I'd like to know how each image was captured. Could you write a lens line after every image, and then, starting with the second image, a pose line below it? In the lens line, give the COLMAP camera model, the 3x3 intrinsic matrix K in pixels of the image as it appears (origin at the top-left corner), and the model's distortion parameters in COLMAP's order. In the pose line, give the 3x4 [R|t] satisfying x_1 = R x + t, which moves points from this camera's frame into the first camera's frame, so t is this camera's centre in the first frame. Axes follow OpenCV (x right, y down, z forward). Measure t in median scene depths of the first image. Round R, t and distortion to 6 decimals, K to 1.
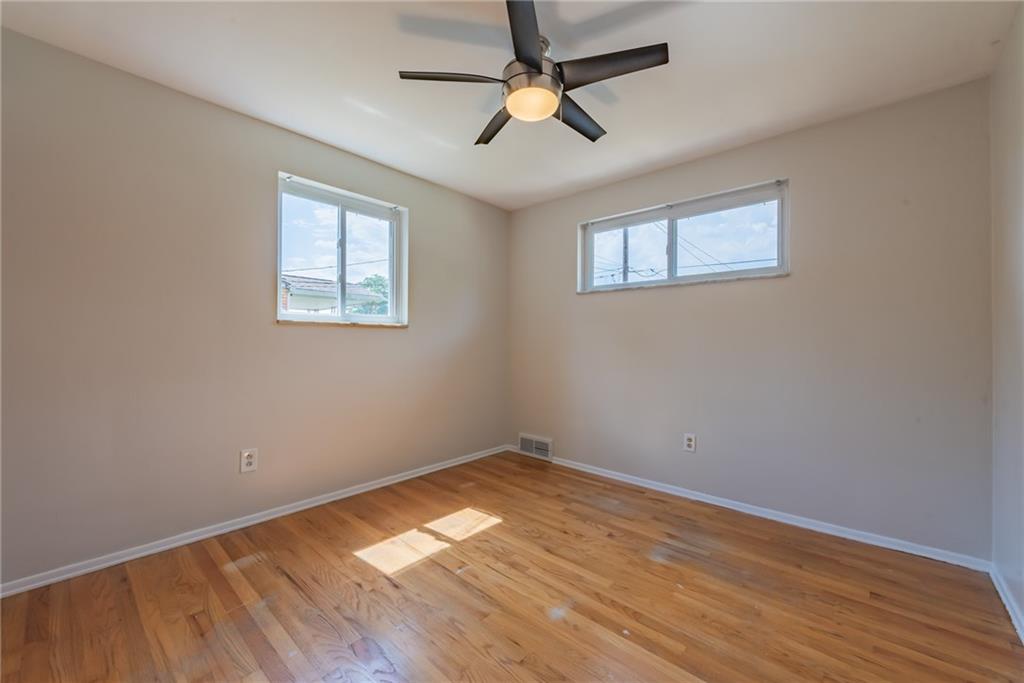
lens RADIAL K [[406.4, 0, 515.4], [0, 406.4, 344.9], [0, 0, 1]] dist [0.010115, -0.001019]
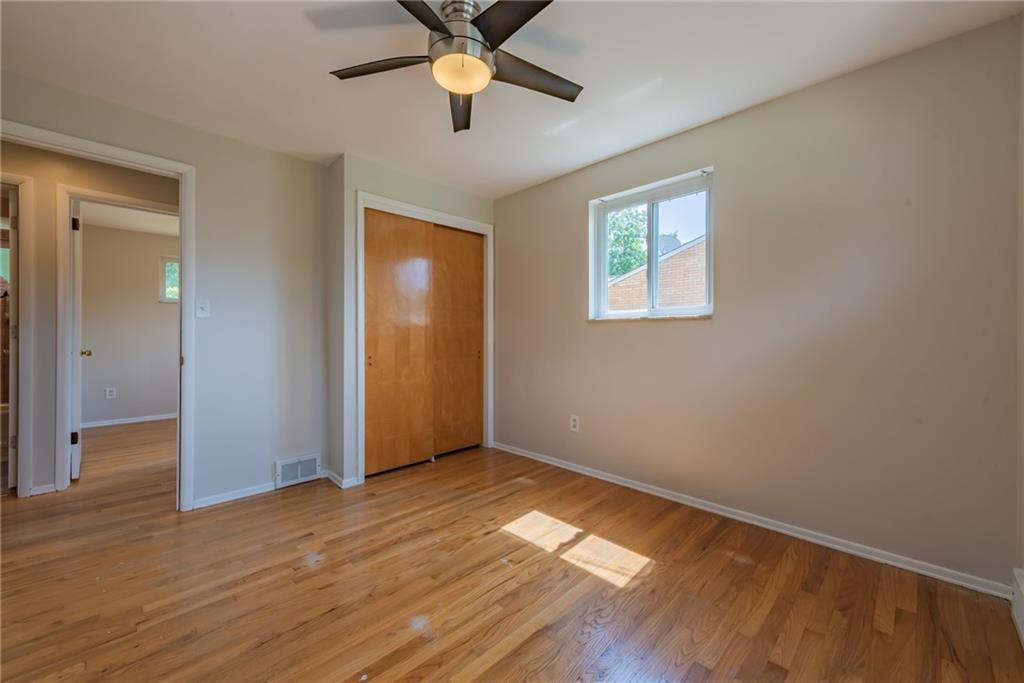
lens RADIAL K [[406.4, 0, 514.2], [0, 406.4, 337.9], [0, 0, 1]] dist [0.010115, -0.001019]
pose [[-0.059896, 0.001808, -0.998203, 0.750057], [-0.011412, 0.999932, 0.002496, -0.002366], [0.998139, 0.011541, -0.059872, 0.927072]]
